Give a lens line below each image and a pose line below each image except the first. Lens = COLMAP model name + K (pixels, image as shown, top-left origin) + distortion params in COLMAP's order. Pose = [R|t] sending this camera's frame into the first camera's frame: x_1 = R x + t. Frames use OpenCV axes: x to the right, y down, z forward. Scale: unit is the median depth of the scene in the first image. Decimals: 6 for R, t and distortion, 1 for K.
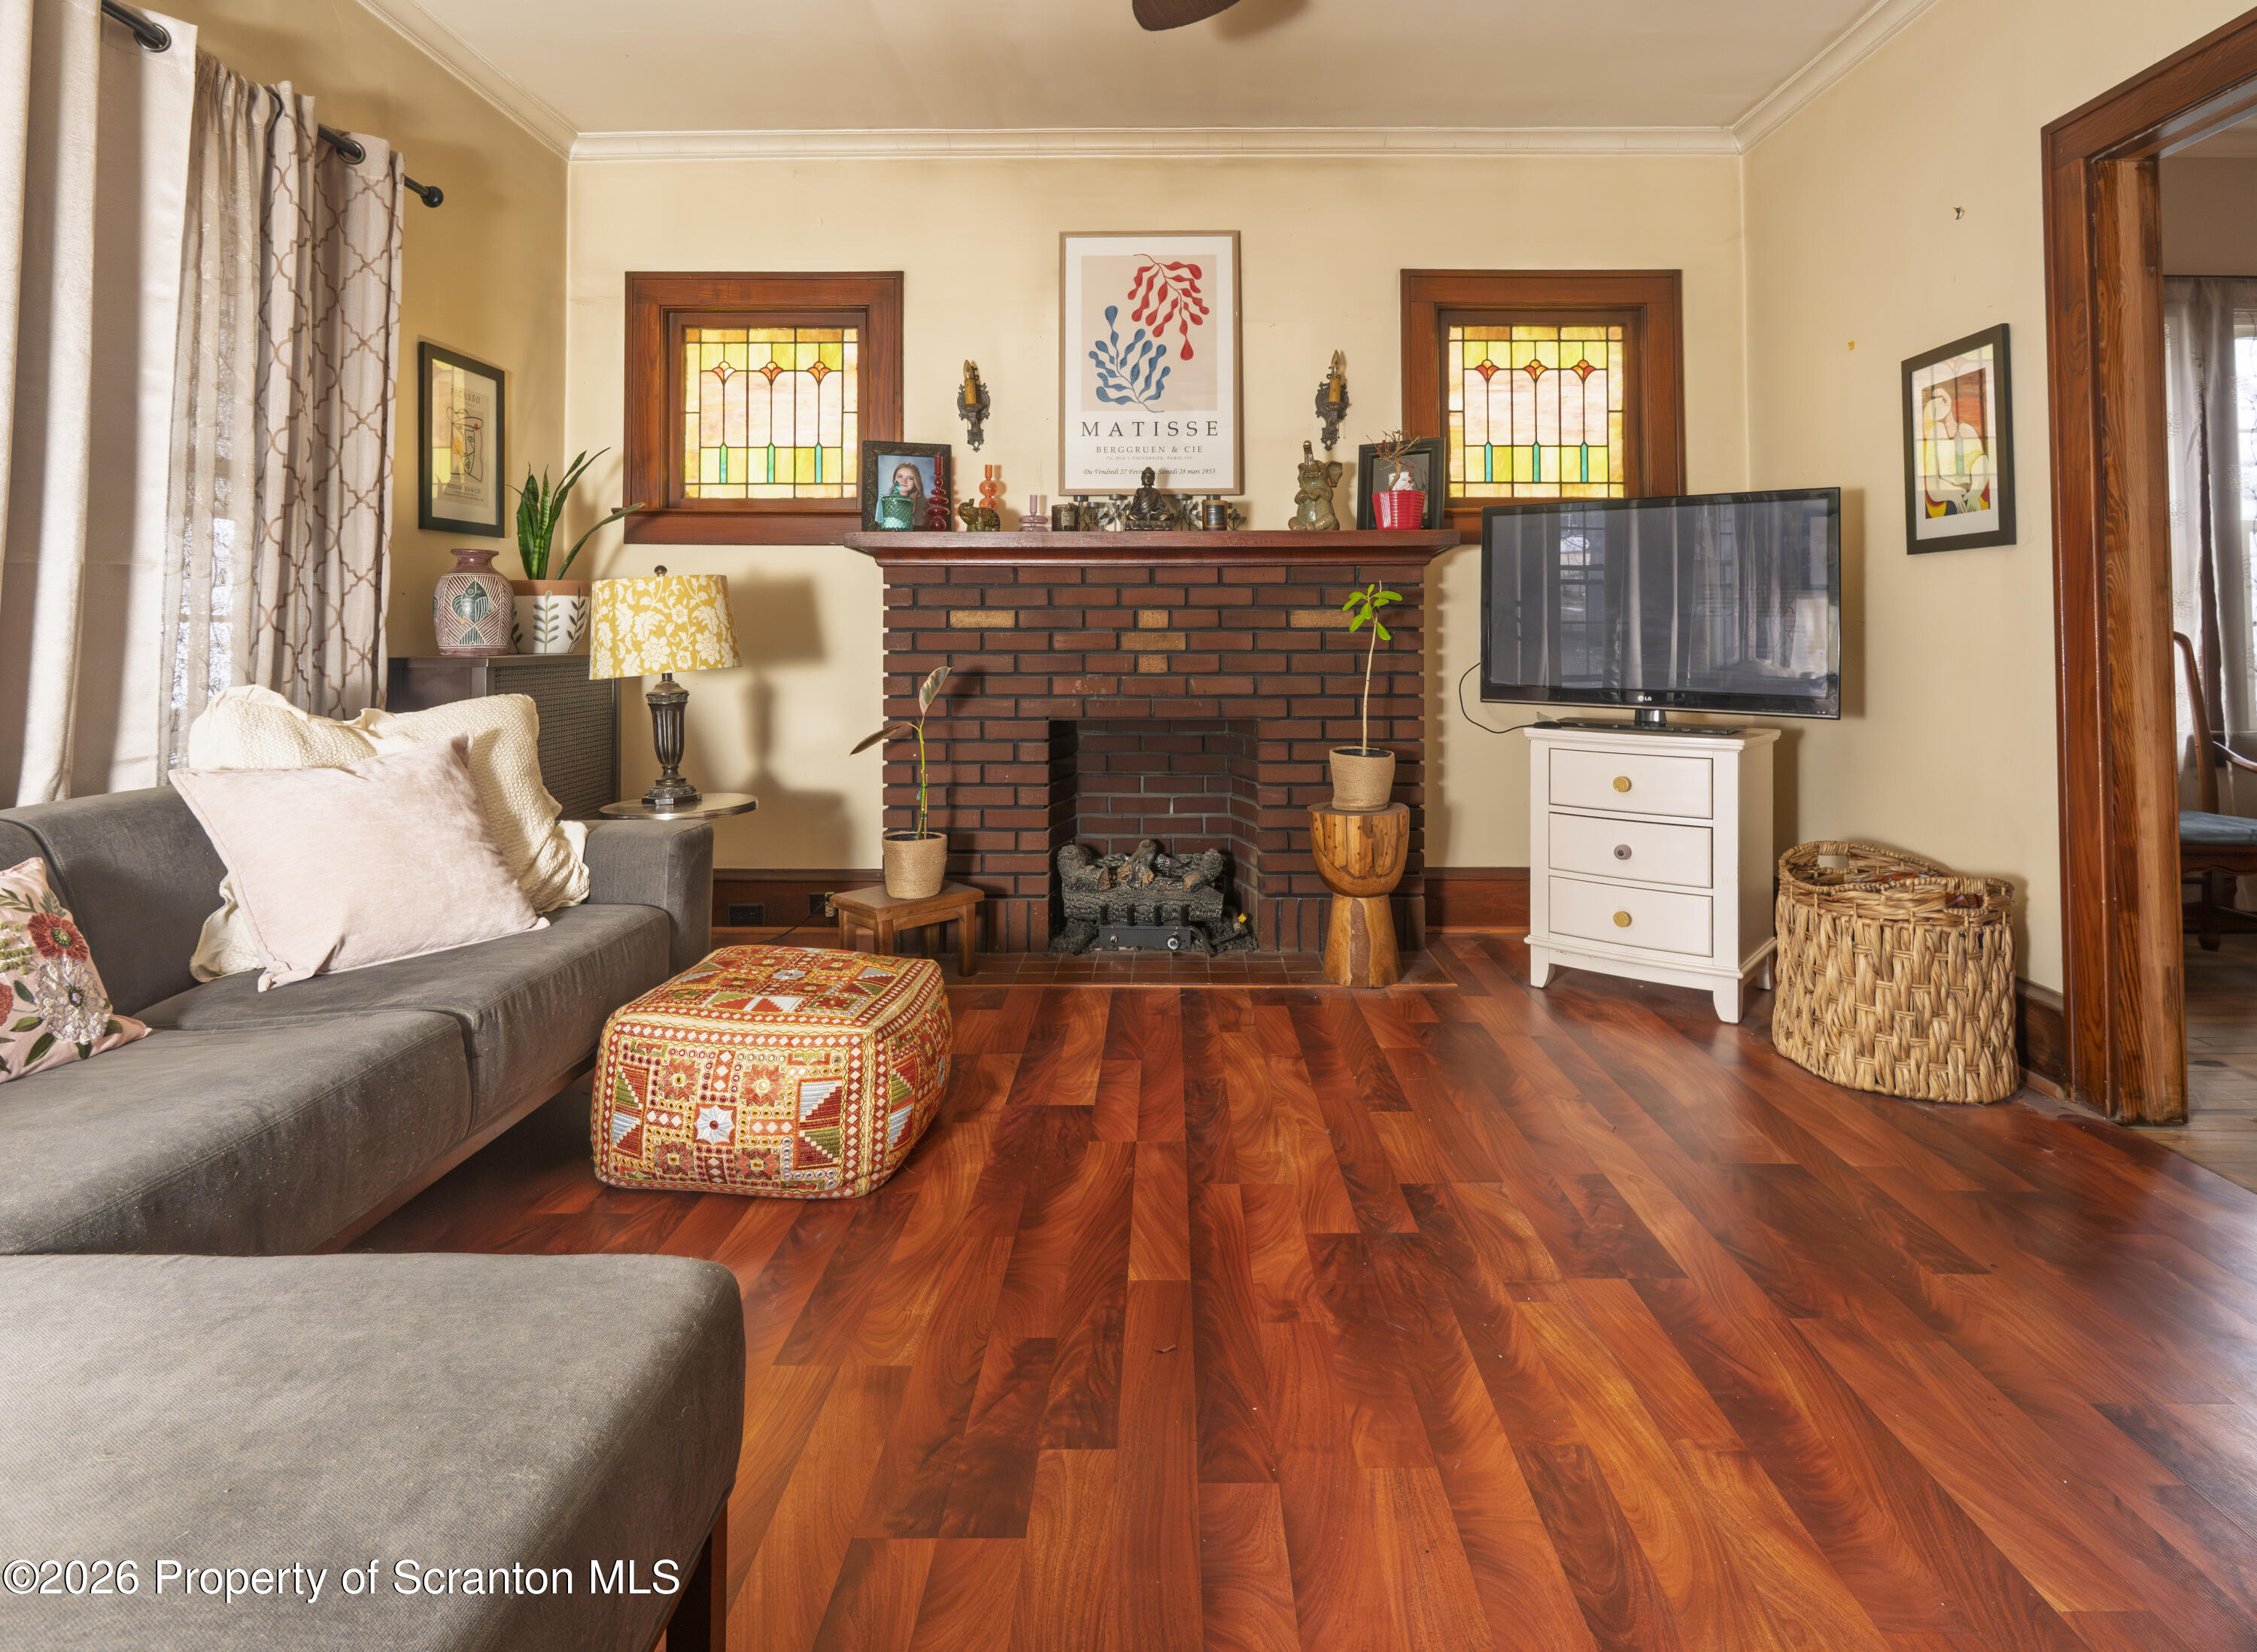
lens RADIAL K [[1283.6, 0, 1133.0], [0, 1283.6, 584.9], [0, 0, 1]] dist [0.001205, -0.002102]
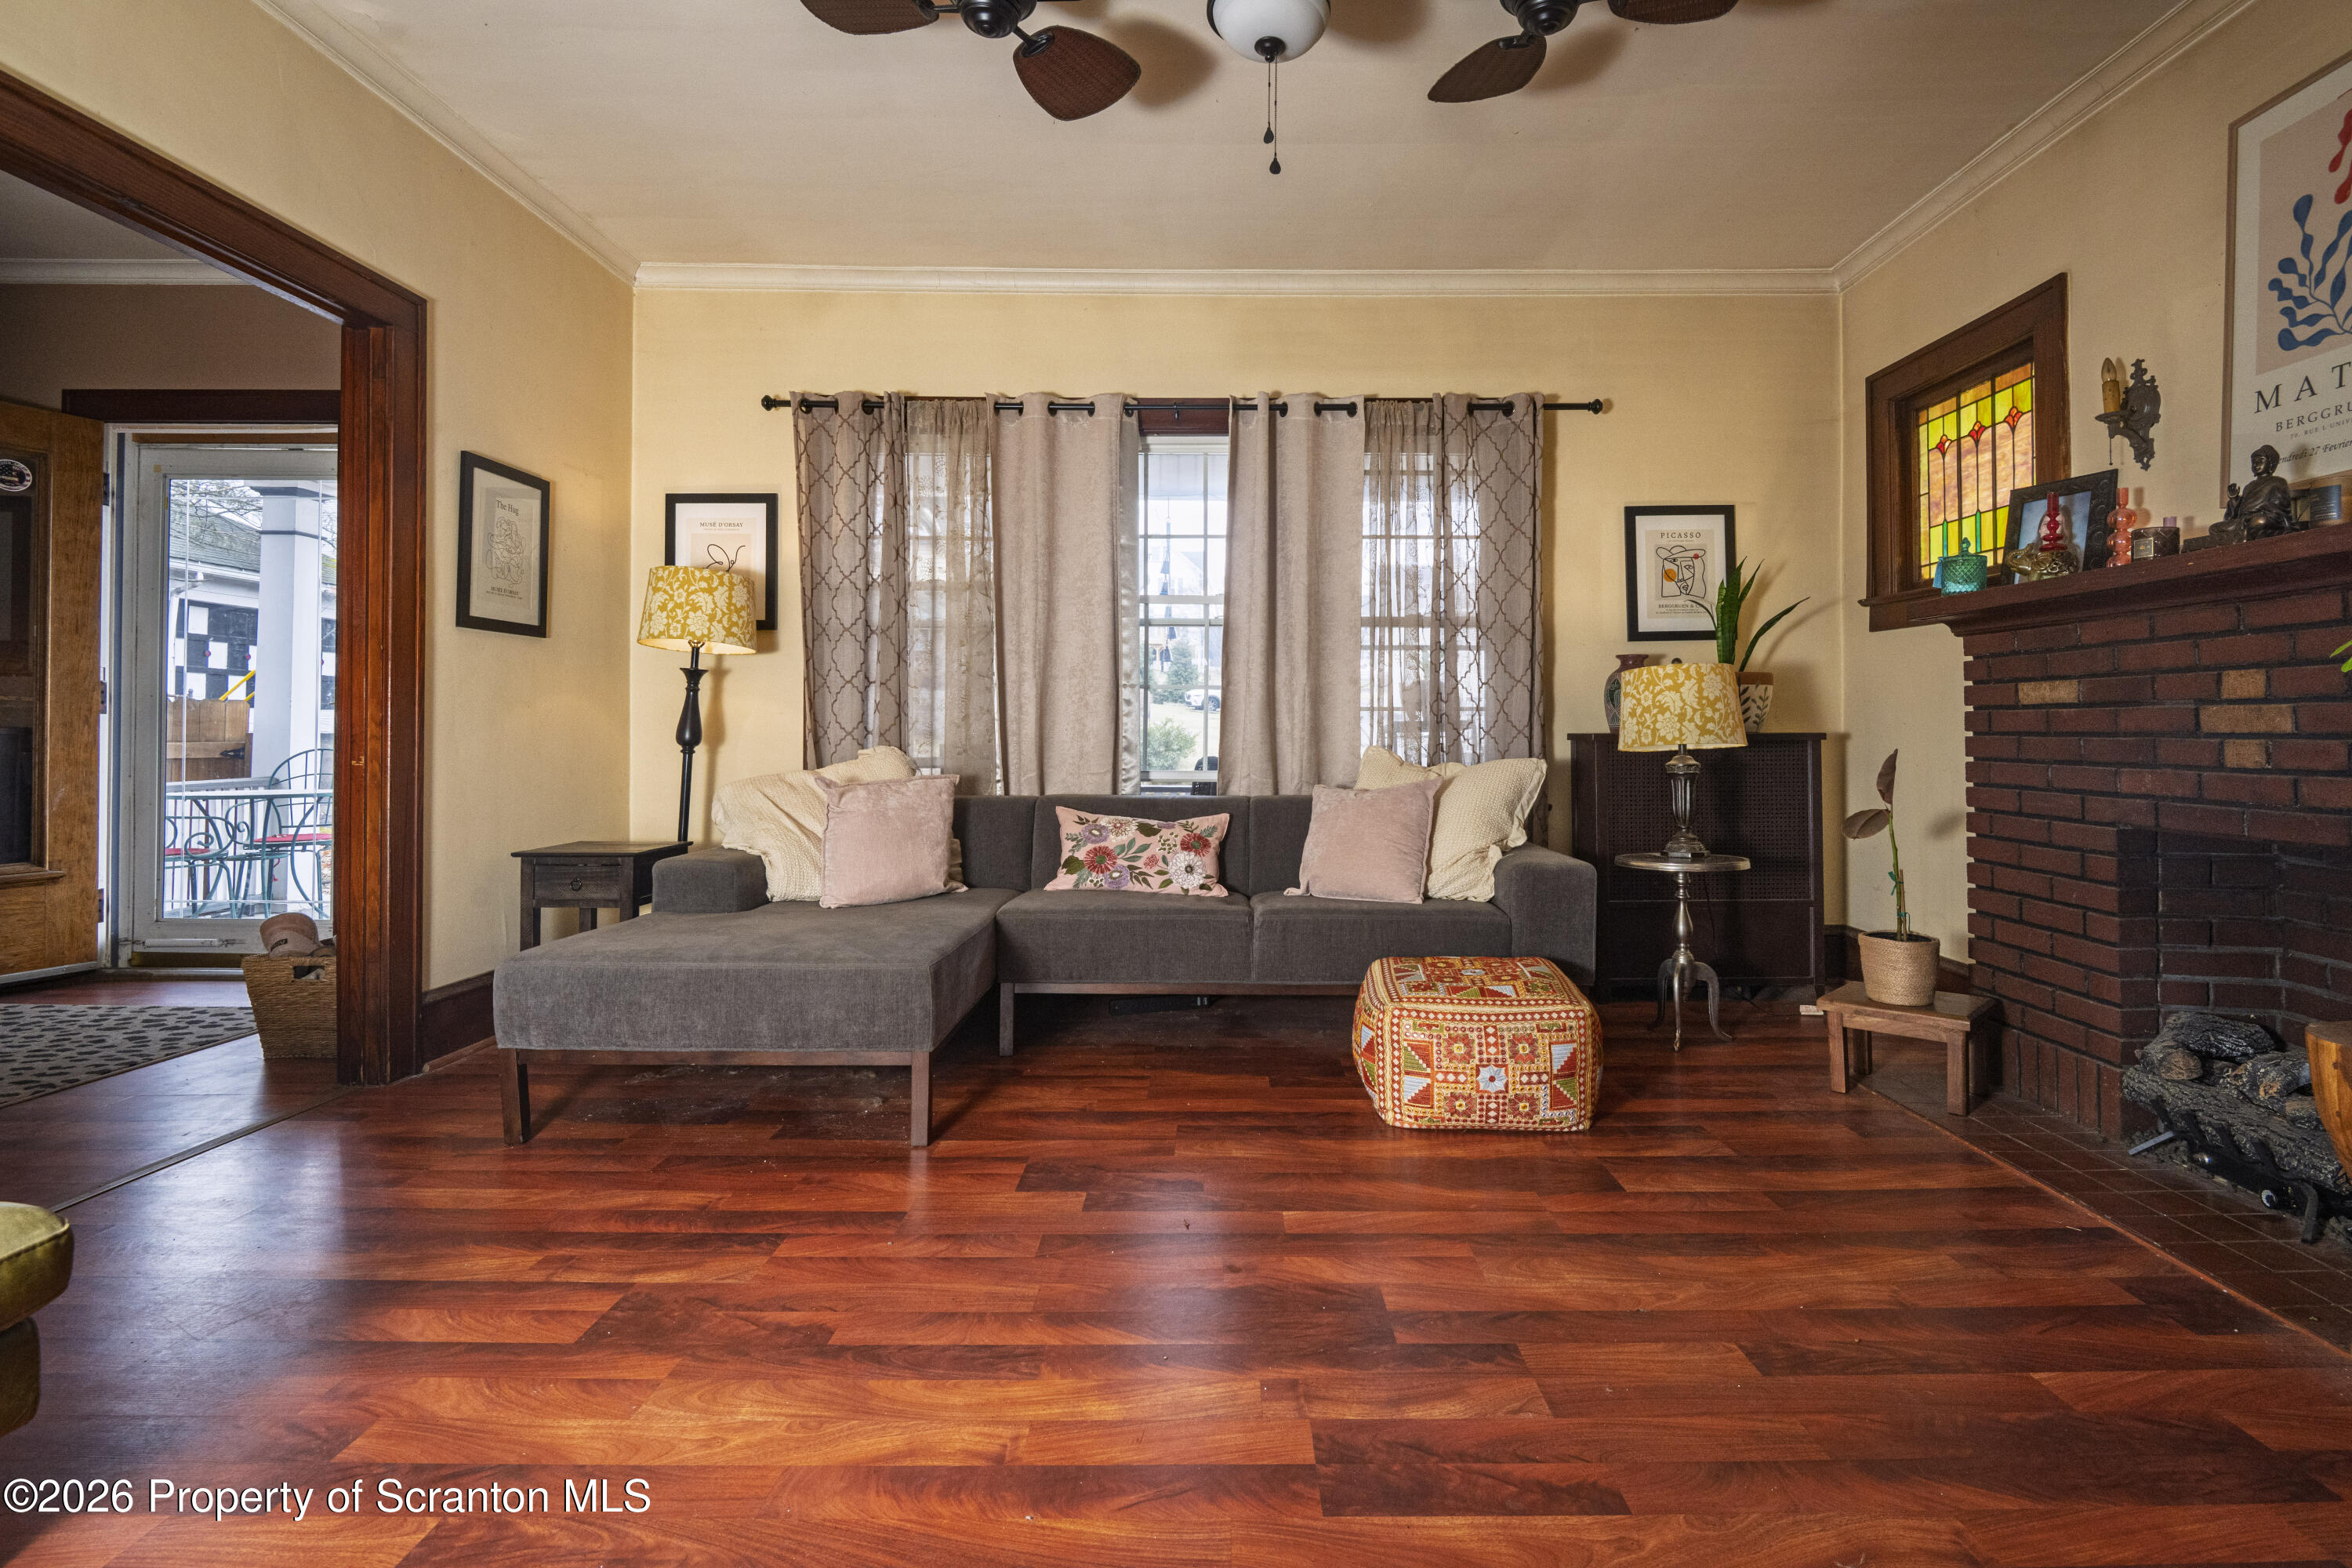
lens RADIAL K [[1088.2, 0, 1184.1], [0, 1088.2, 695.8], [0, 0, 1]] dist [0.002311, -0.007674]
pose [[-0.003770, -0.029415, -0.999560, 0.559724], [0.039192, 0.998795, -0.029540, 0.027728], [0.999225, -0.039287, -0.002613, 0.470695]]
